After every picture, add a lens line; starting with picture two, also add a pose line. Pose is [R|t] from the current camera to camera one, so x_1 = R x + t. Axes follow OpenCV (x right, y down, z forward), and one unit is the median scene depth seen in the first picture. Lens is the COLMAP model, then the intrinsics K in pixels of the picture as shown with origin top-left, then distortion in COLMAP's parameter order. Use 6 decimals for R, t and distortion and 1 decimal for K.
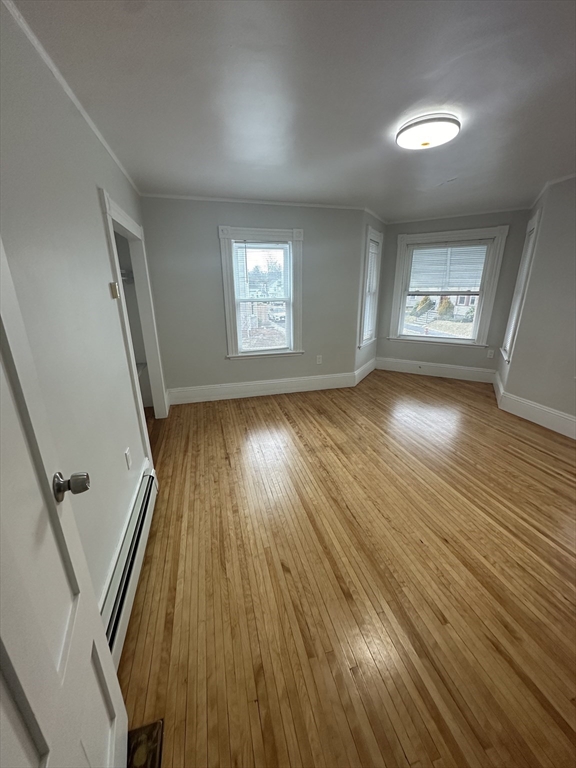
lens RADIAL K [[305.5, 0, 288.0], [0, 305.5, 383.6], [0, 0, 1]] dist [-0.002694, 0.000242]
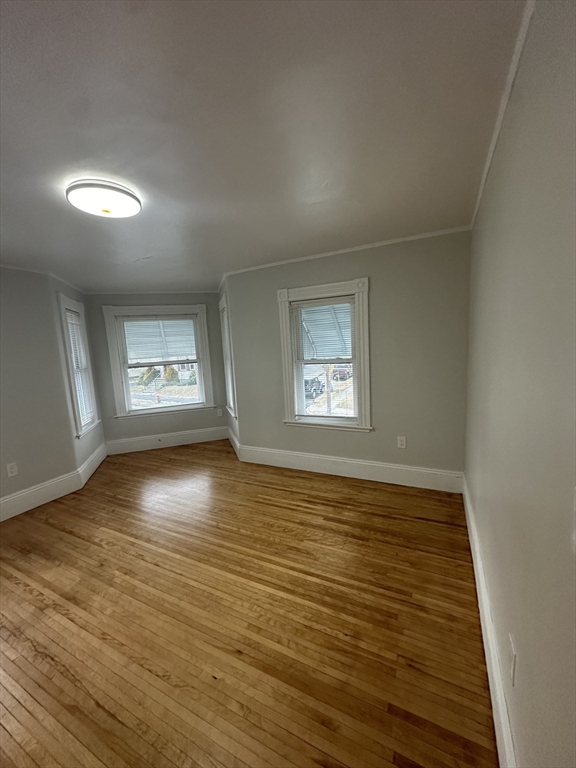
lens RADIAL K [[305.5, 0, 288.9], [0, 305.5, 384.5], [0, 0, 1]] dist [-0.002694, 0.000242]
pose [[0.666988, -0.122598, 0.734913, 0.053469], [0.275984, 0.956859, -0.090853, -0.039170], [-0.692070, 0.263422, 0.672048, 0.096436]]
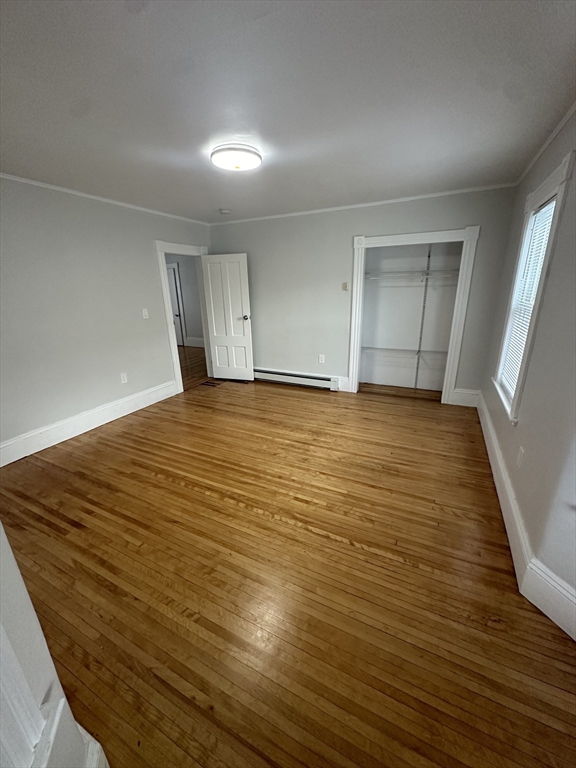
lens RADIAL K [[305.5, 0, 289.0], [0, 305.5, 383.9], [0, 0, 1]] dist [-0.002694, 0.000242]
pose [[-0.660793, 0.248345, -0.708292, 0.832589], [-0.209852, 0.844910, 0.492026, -0.431381], [0.720635, 0.473764, -0.506194, 1.301805]]
